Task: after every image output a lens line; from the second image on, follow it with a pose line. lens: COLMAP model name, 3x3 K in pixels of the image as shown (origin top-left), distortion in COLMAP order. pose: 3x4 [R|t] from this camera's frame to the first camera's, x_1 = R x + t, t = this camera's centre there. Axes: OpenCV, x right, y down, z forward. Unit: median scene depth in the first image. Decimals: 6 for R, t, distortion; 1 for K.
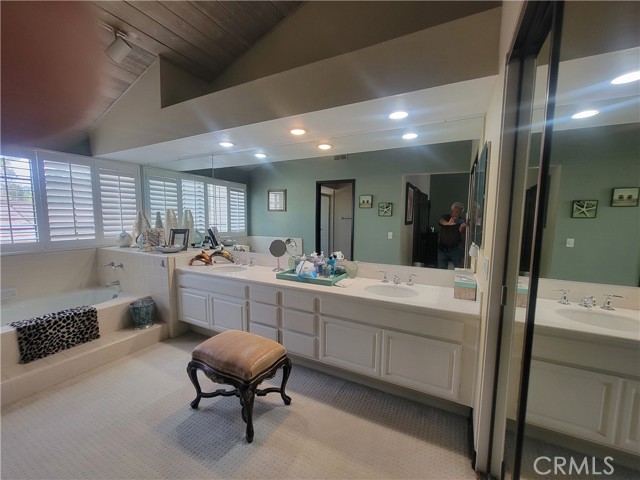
lens RADIAL K [[260.1, 0, 321.7], [0, 260.1, 241.2], [0, 0, 1]] dist [-0.007331, 0.001552]
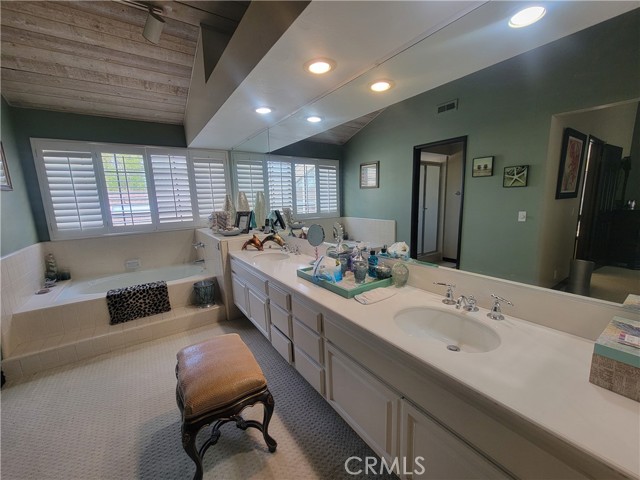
lens RADIAL K [[260.1, 0, 321.9], [0, 260.1, 242.5], [0, 0, 1]] dist [-0.007331, 0.001552]
pose [[0.880597, 0.044357, -0.471785, 0.198569], [-0.003894, 0.996253, 0.086400, -0.017703], [0.473850, -0.074247, 0.877470, 0.288168]]
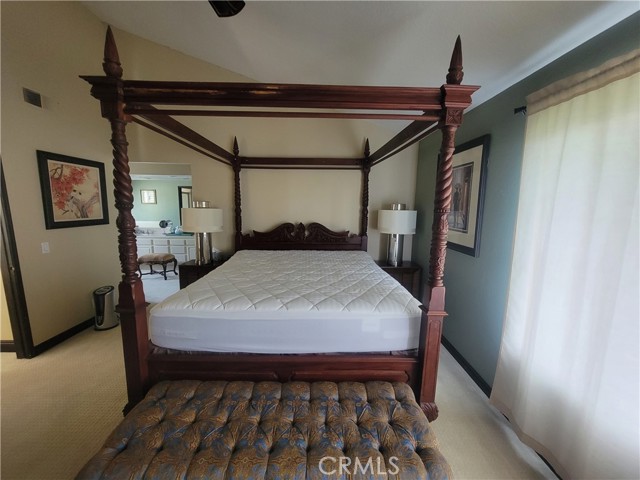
lens RADIAL K [[260.1, 0, 317.9], [0, 260.1, 240.8], [0, 0, 1]] dist [-0.007331, 0.001552]
pose [[0.886487, -0.067592, 0.457791, -0.020530], [0.042597, 0.996994, 0.064717, 0.074792], [-0.460789, -0.037870, 0.886701, -1.443610]]
